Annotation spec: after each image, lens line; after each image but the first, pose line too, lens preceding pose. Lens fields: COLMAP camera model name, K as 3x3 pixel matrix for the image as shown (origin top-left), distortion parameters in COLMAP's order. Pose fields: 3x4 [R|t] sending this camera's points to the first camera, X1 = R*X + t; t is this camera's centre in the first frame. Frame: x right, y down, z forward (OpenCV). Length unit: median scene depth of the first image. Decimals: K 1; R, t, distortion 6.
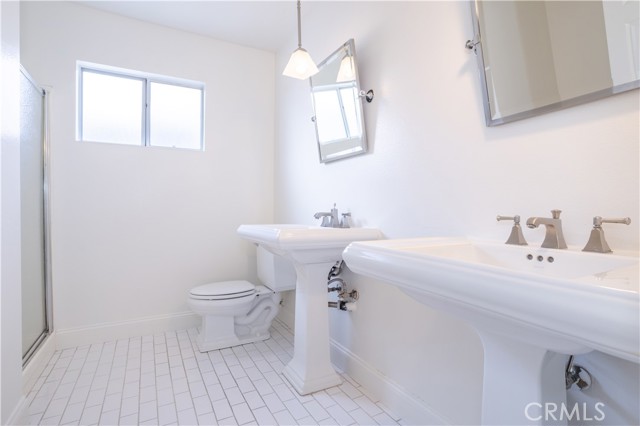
lens RADIAL K [[313.9, 0, 321.2], [0, 313.9, 210.8], [0, 0, 1]] dist [-0.063560, 0.034659]
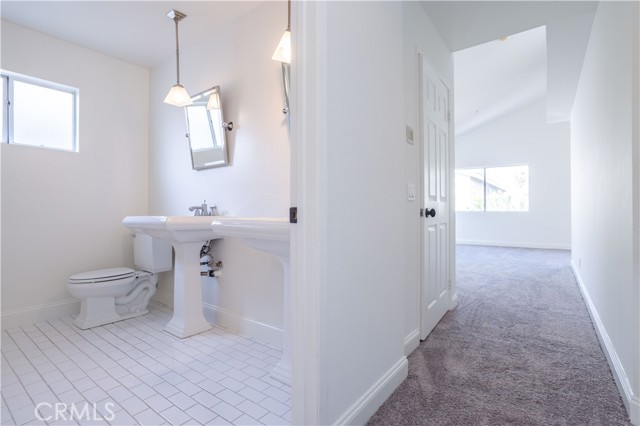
lens RADIAL K [[313.9, 0, 321.2], [0, 313.9, 210.8], [0, 0, 1]] dist [-0.063560, 0.034659]
pose [[0.917552, -0.006460, 0.397562, -0.029166], [0.007165, 0.999974, -0.000287, 0.026799], [-0.397550, 0.003112, 0.917575, -0.425814]]
